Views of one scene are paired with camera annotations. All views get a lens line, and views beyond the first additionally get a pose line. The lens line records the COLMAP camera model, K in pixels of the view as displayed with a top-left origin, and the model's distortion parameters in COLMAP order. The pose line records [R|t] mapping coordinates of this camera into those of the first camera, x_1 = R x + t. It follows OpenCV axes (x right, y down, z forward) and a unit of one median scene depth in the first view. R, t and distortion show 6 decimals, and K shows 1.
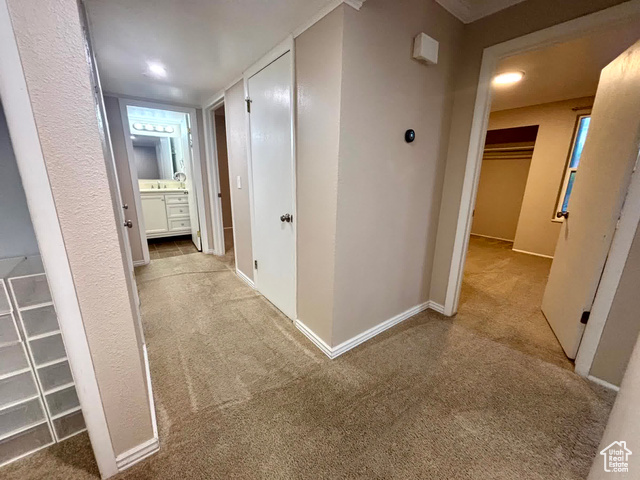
lens RADIAL K [[259.8, 0, 320.0], [0, 259.8, 240.0], [0, 0, 1]] dist [-0.000645, 0.000027]
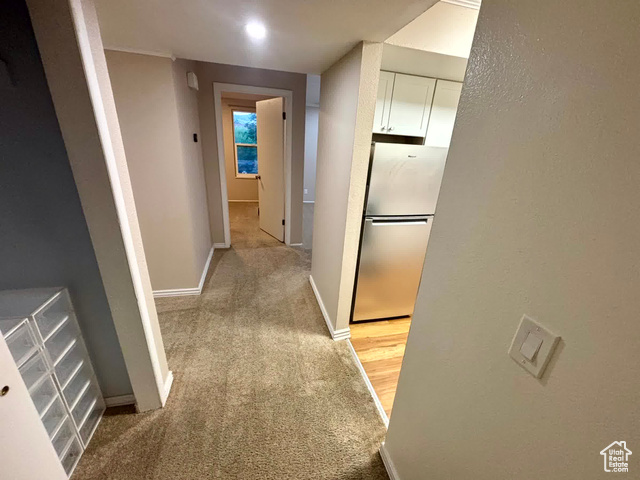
lens RADIAL K [[259.8, 0, 320.0], [0, 259.8, 240.0], [0, 0, 1]] dist [-0.000645, 0.000027]
pose [[0.383036, -0.316254, 0.867910, -0.884990], [0.175521, 0.947367, 0.267745, -0.116477], [-0.906905, 0.049781, 0.418385, -0.265624]]
